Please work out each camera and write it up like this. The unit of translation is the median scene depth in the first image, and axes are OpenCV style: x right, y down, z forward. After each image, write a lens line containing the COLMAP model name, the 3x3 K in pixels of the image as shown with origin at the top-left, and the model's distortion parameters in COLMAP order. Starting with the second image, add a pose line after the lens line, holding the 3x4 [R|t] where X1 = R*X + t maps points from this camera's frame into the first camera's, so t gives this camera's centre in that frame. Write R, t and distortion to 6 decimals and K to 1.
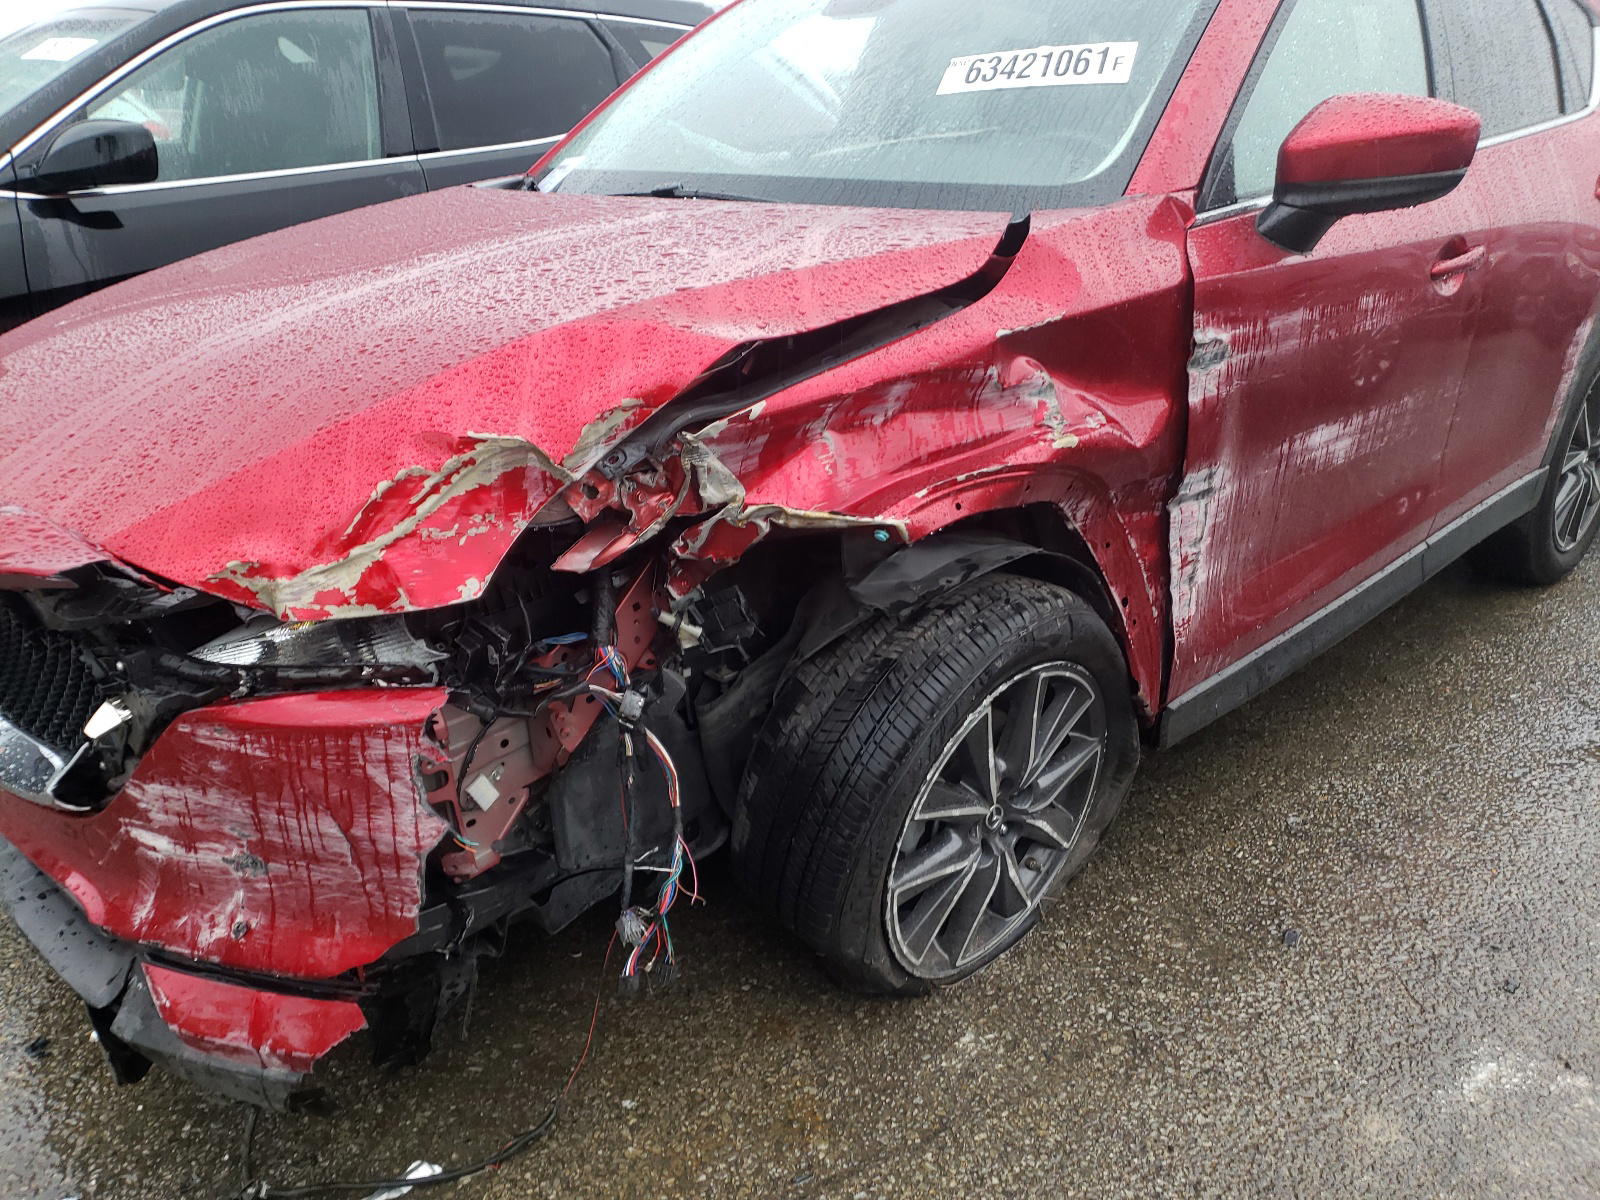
lens RADIAL K [[1330.4, 0, 801.0], [0, 1330.4, 564.1], [0, 0, 1]] dist [0.027344, -0.002124]
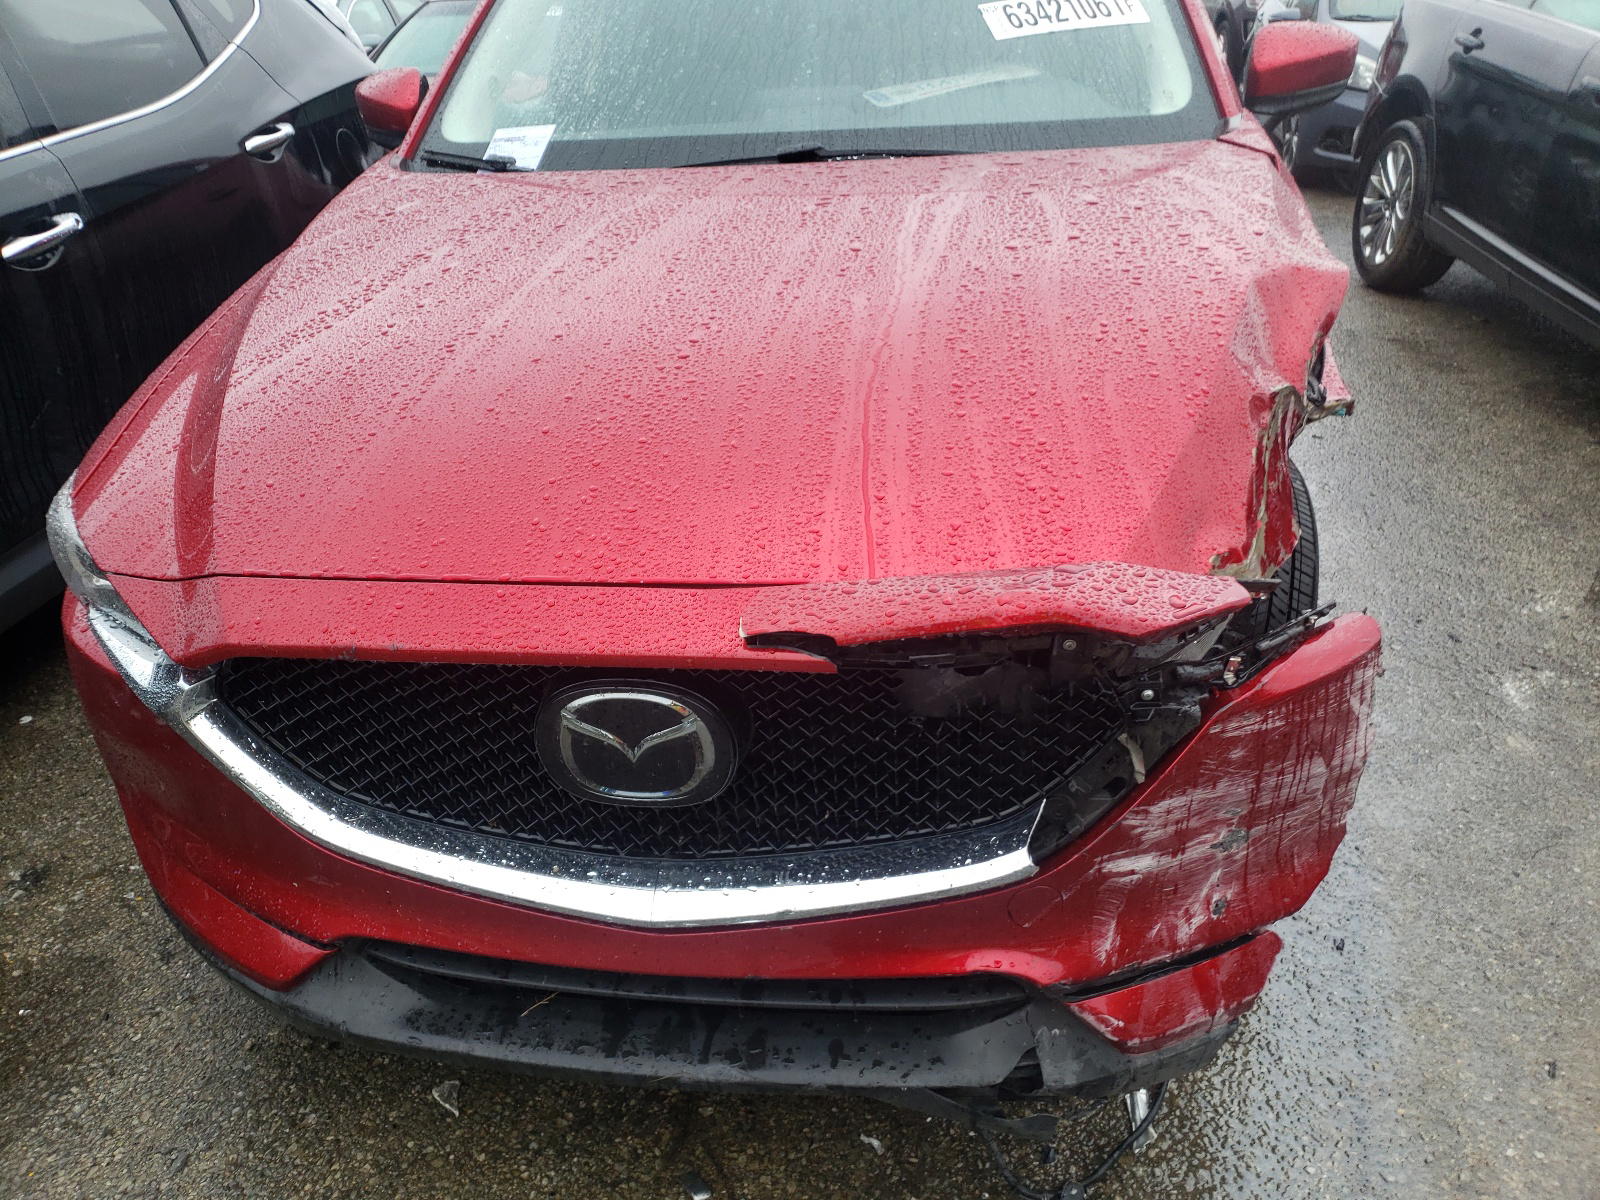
lens RADIAL K [[1322.5, 0, 794.7], [0, 1322.5, 541.1], [0, 0, 1]] dist [0.108499, -0.155865]
pose [[0.756959, -0.270032, 0.595059, -1.156644], [0.237670, 0.962027, 0.134223, -0.206370], [-0.608708, 0.039826, 0.792394, 0.353257]]
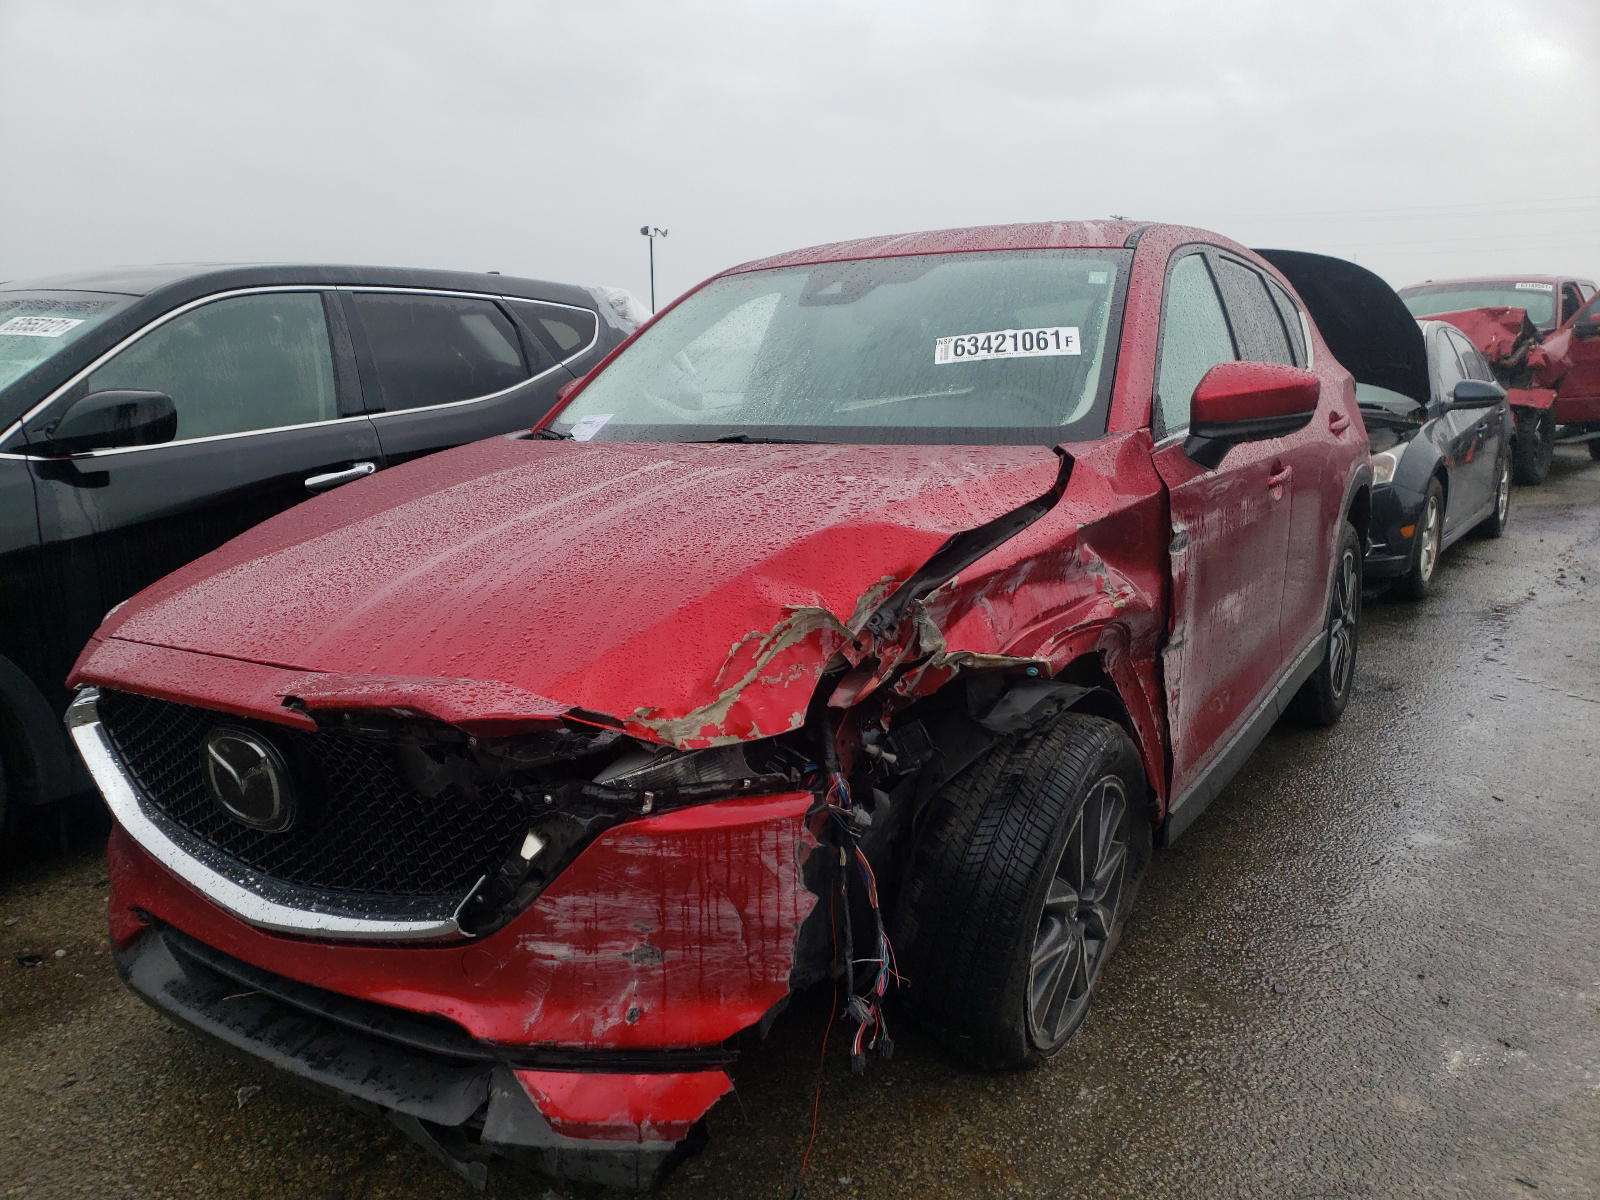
lens RADIAL K [[1322.5, 0, 794.7], [0, 1322.5, 541.1], [0, 0, 1]] dist [0.108499, -0.155865]
pose [[0.968009, -0.038565, 0.247934, -0.540897], [0.087573, 0.977909, -0.189803, 0.089936], [-0.235137, 0.205443, 0.950002, -0.279923]]
